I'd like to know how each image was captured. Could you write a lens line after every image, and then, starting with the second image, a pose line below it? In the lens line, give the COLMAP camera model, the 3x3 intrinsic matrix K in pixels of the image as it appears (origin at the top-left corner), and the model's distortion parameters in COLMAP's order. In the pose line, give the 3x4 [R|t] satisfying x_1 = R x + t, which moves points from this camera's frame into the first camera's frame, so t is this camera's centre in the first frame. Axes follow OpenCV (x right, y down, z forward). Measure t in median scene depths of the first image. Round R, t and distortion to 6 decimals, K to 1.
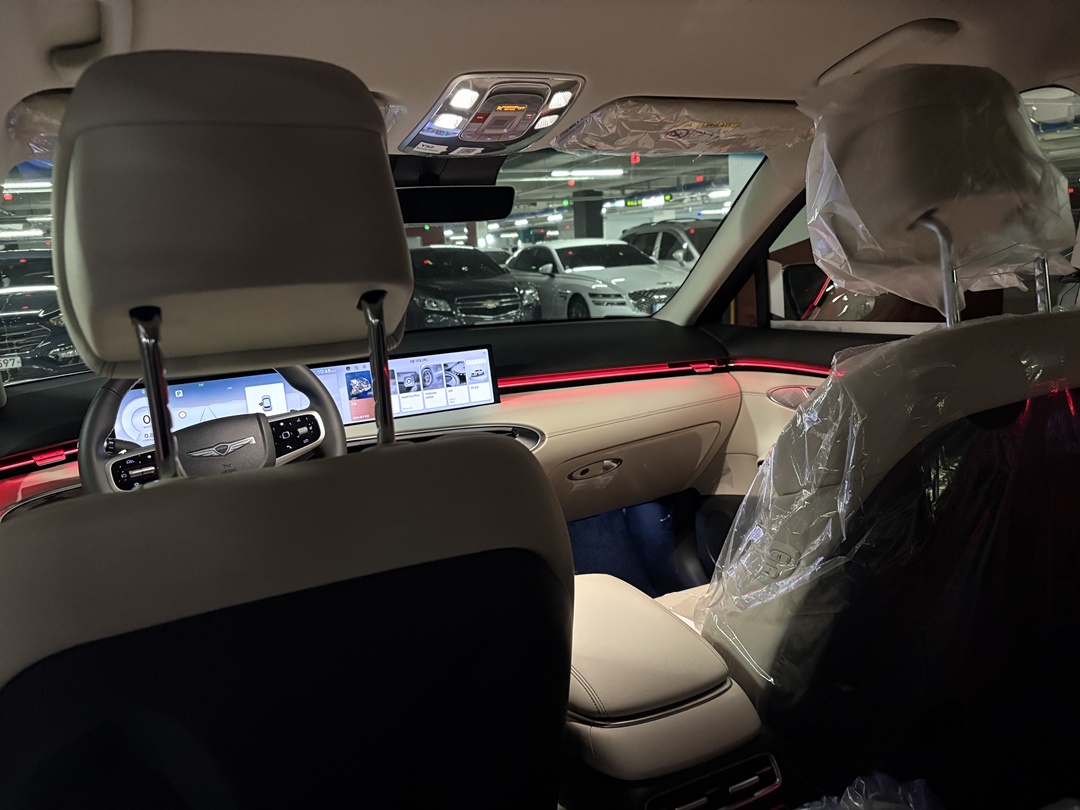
lens RADIAL K [[810.6, 0, 540.0], [0, 810.6, 405.0], [0, 0, 1]] dist [0.053536, -0.000962]
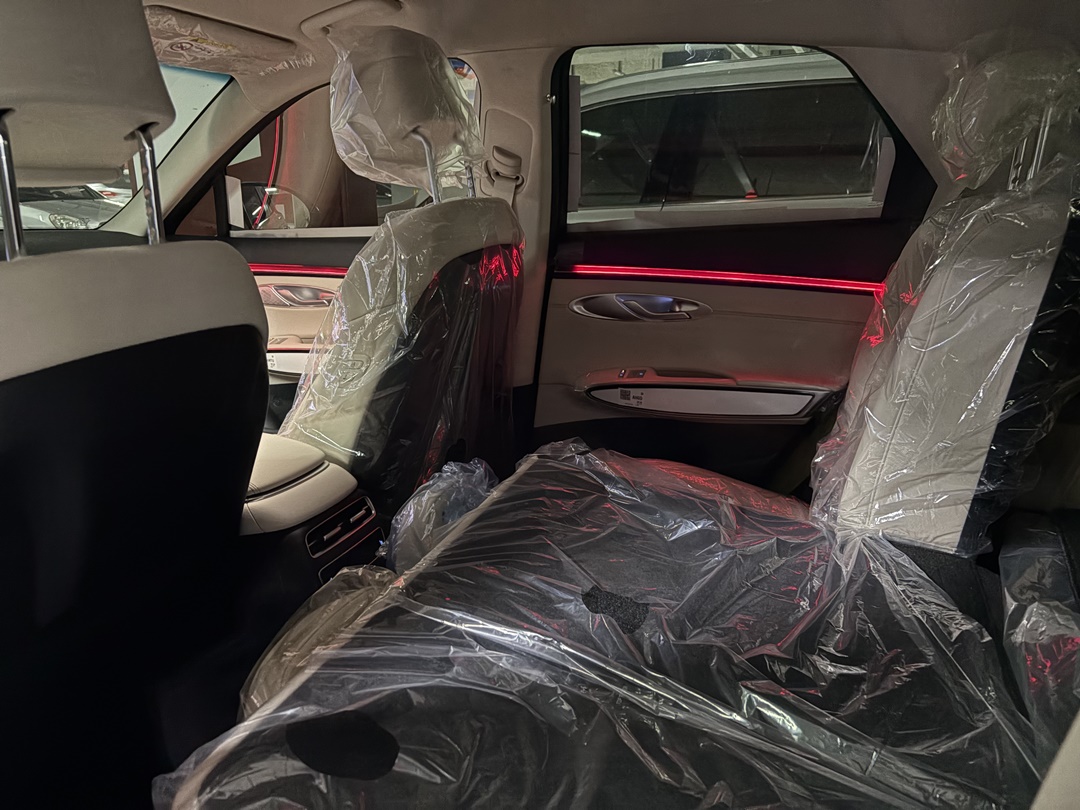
lens RADIAL K [[778.8, 0, 540.0], [0, 778.8, 405.0], [0, 0, 1]] dist [0.010591, 0.004115]
pose [[0.725201, -0.149380, 0.672137, -0.354024], [0.099116, 0.988663, 0.112785, 0.116542], [-0.681365, -0.015172, 0.731786, -0.203877]]
